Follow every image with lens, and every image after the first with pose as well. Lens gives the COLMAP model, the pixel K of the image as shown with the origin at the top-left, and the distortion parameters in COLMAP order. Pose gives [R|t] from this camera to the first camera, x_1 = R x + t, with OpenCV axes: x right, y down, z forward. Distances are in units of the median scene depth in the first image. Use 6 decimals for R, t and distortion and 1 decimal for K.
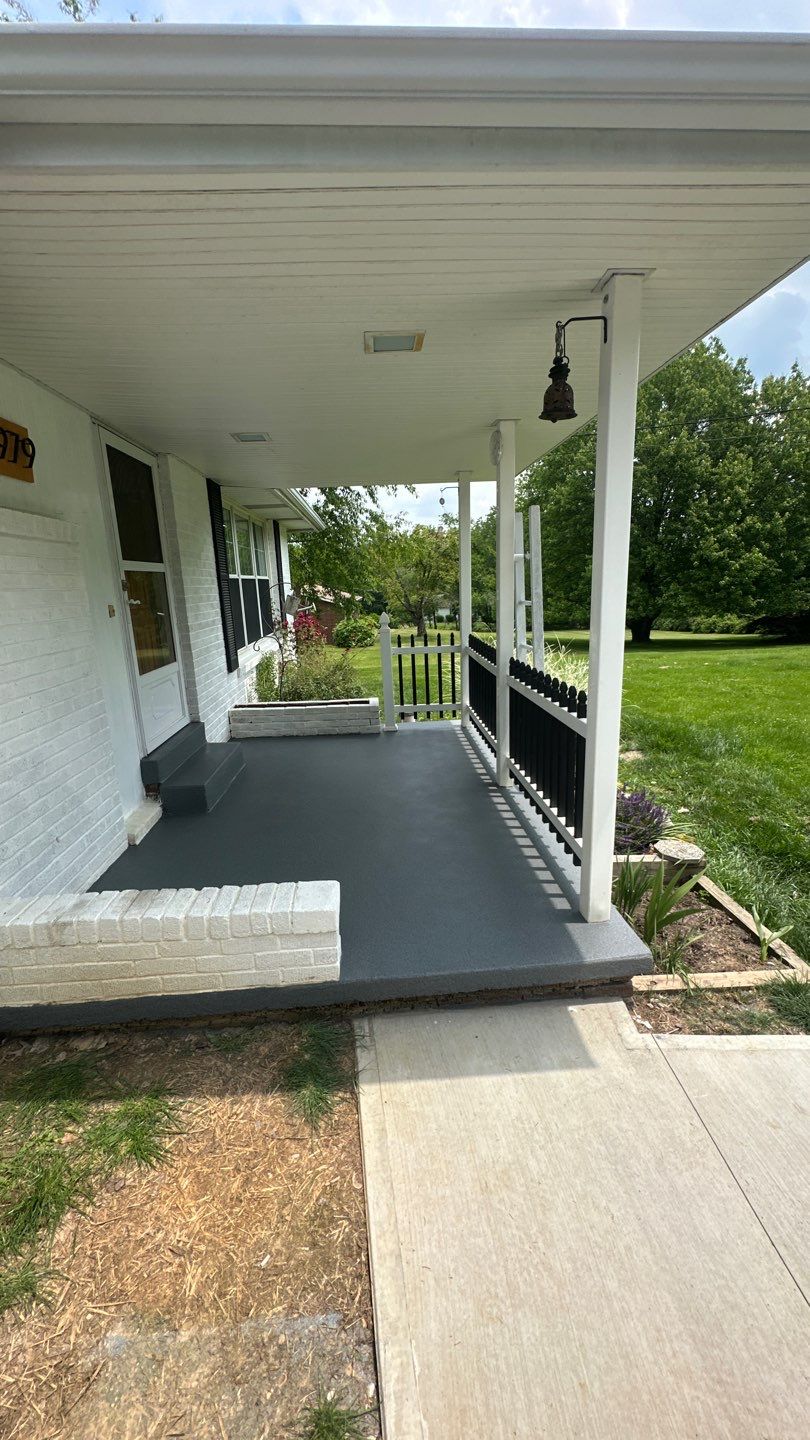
lens RADIAL K [[572.3, 0, 404.6], [0, 572.3, 718.4], [0, 0, 1]] dist [-0.001918, 0.001362]
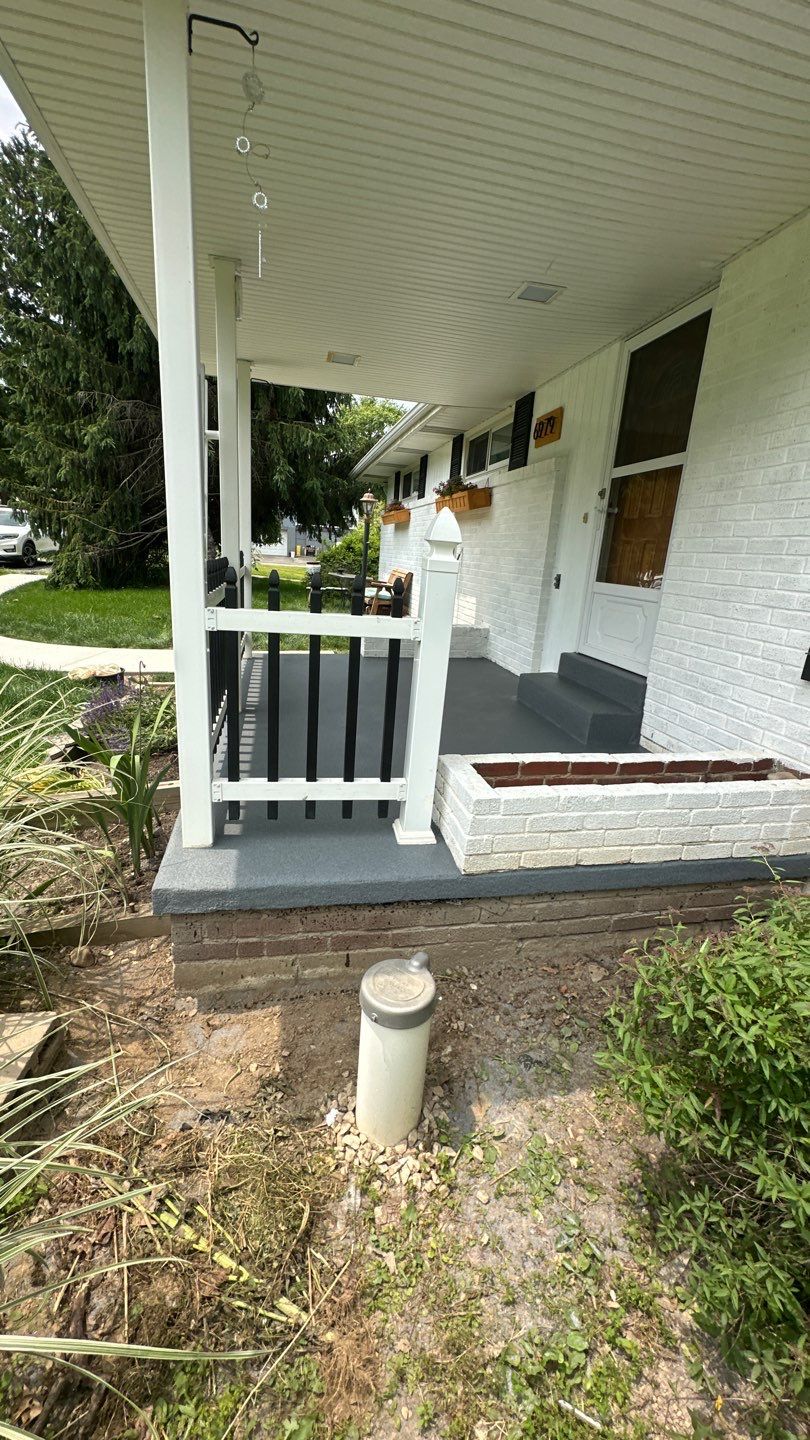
lens RADIAL K [[572.3, 0, 407.5], [0, 572.3, 724.5], [0, 0, 1]] dist [-0.001918, 0.001362]
pose [[-0.987114, 0.018853, -0.158905, 0.055485], [-0.065152, 0.859649, 0.506713, -0.338209], [0.146155, 0.510537, -0.847343, 1.852190]]
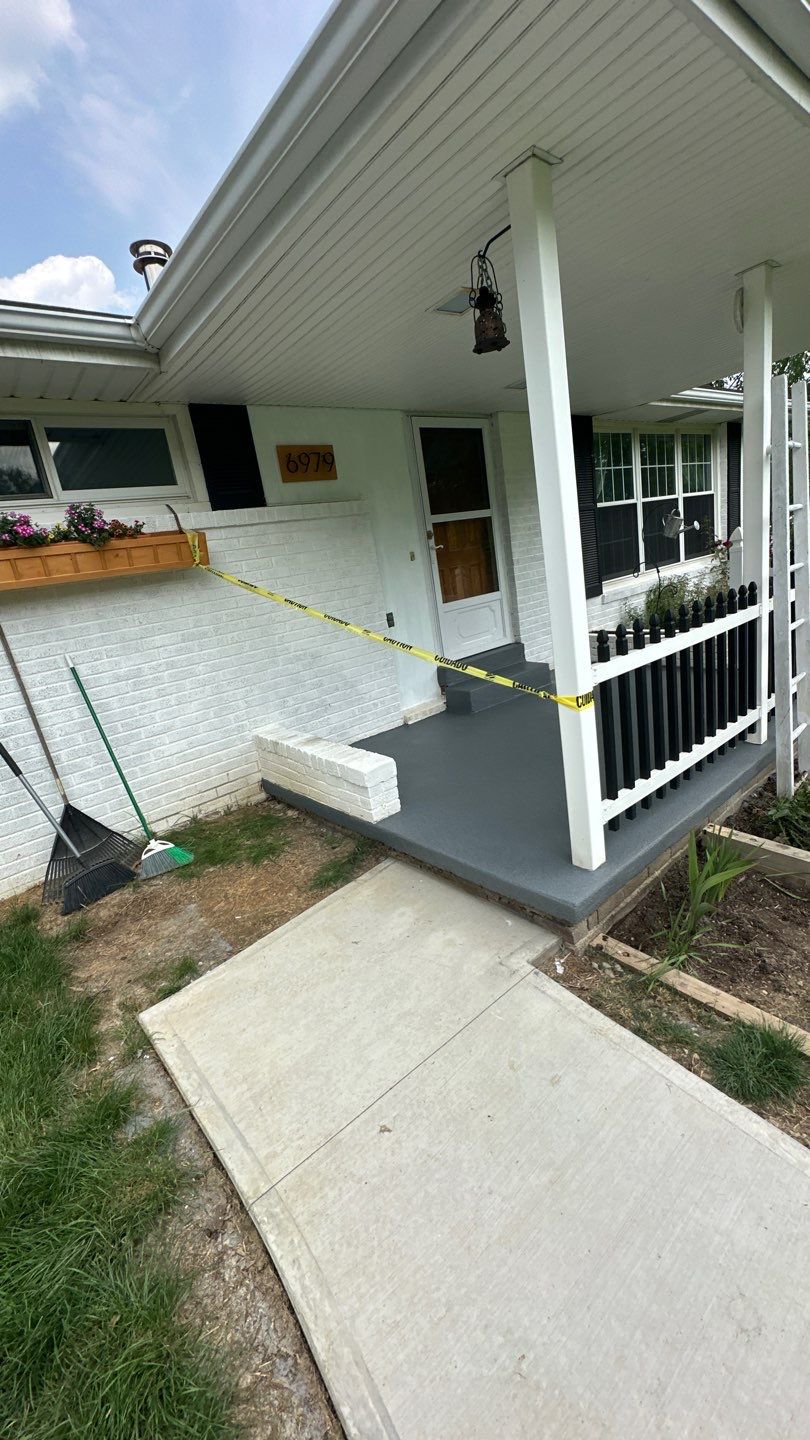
lens RADIAL K [[572.3, 0, 410.3], [0, 572.3, 717.2], [0, 0, 1]] dist [-0.001918, 0.001362]
pose [[0.596221, 0.161567, -0.786395, 0.536607], [-0.059679, 0.985749, 0.157278, -0.017201], [0.800599, -0.046841, 0.597367, 0.124823]]
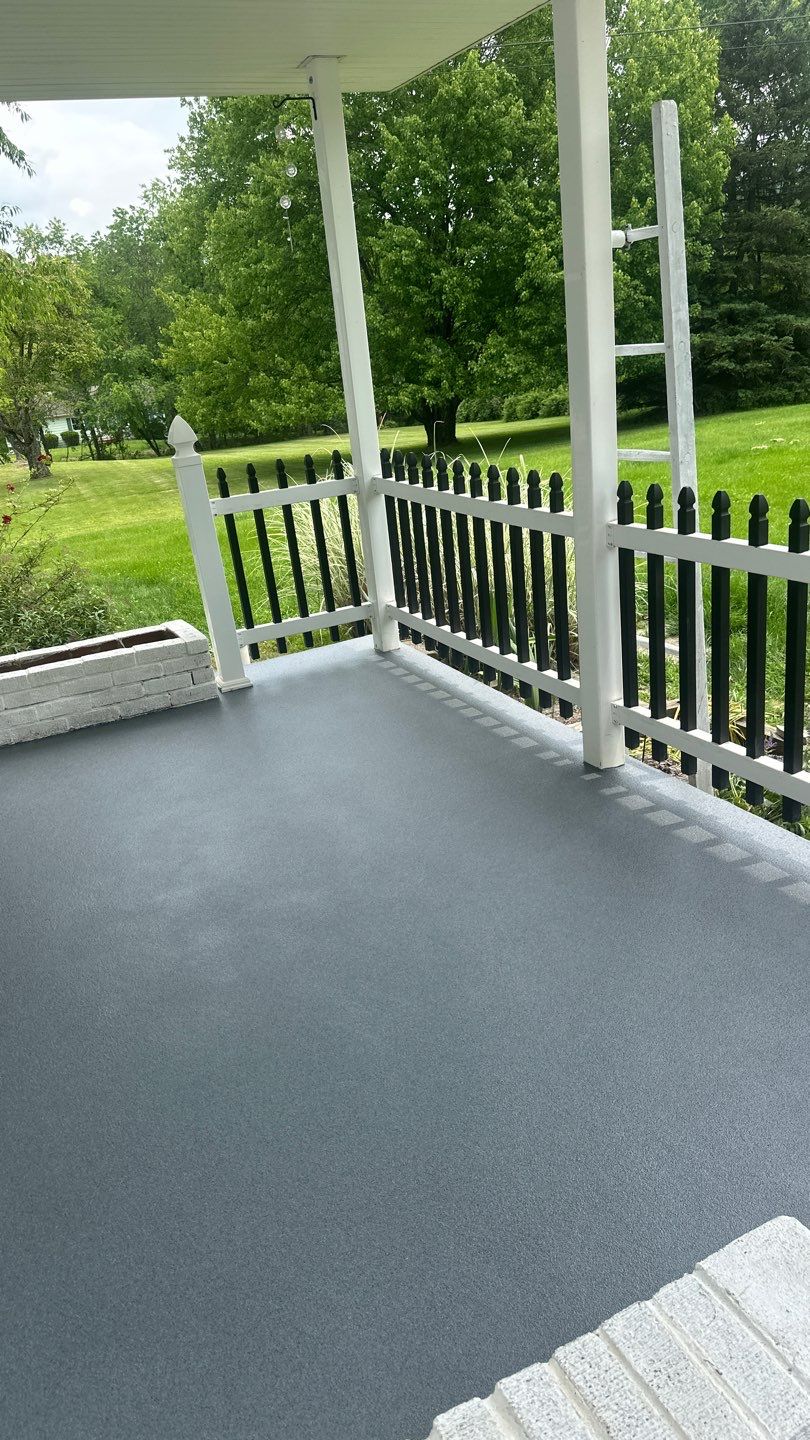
lens RADIAL K [[1010.0, 0, 401.9], [0, 1010.0, 712.3], [0, 0, 1]] dist [0.078851, -0.110040]
pose [[0.918902, -0.196135, 0.342272, -0.257686], [0.160829, 0.978522, 0.128953, -0.058834], [-0.360213, -0.063448, 0.930710, 0.311248]]
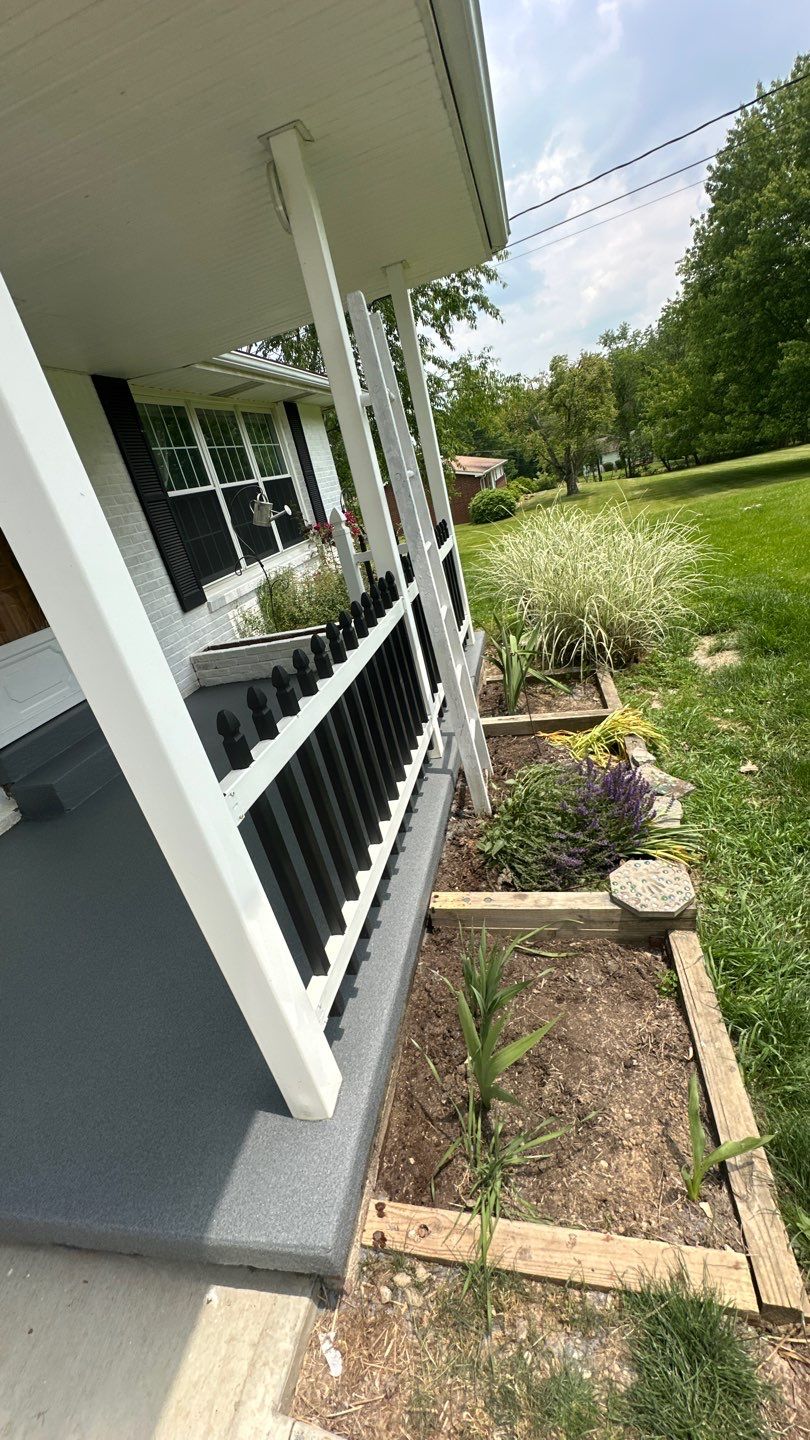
lens RADIAL K [[572.3, 0, 405.0], [0, 572.3, 717.8], [0, 0, 1]] dist [-0.001918, 0.001362]
pose [[0.948049, -0.062883, -0.311847, 0.373938], [0.125925, 0.974381, 0.186345, -0.062258], [0.292140, -0.215934, 0.931680, 0.367617]]
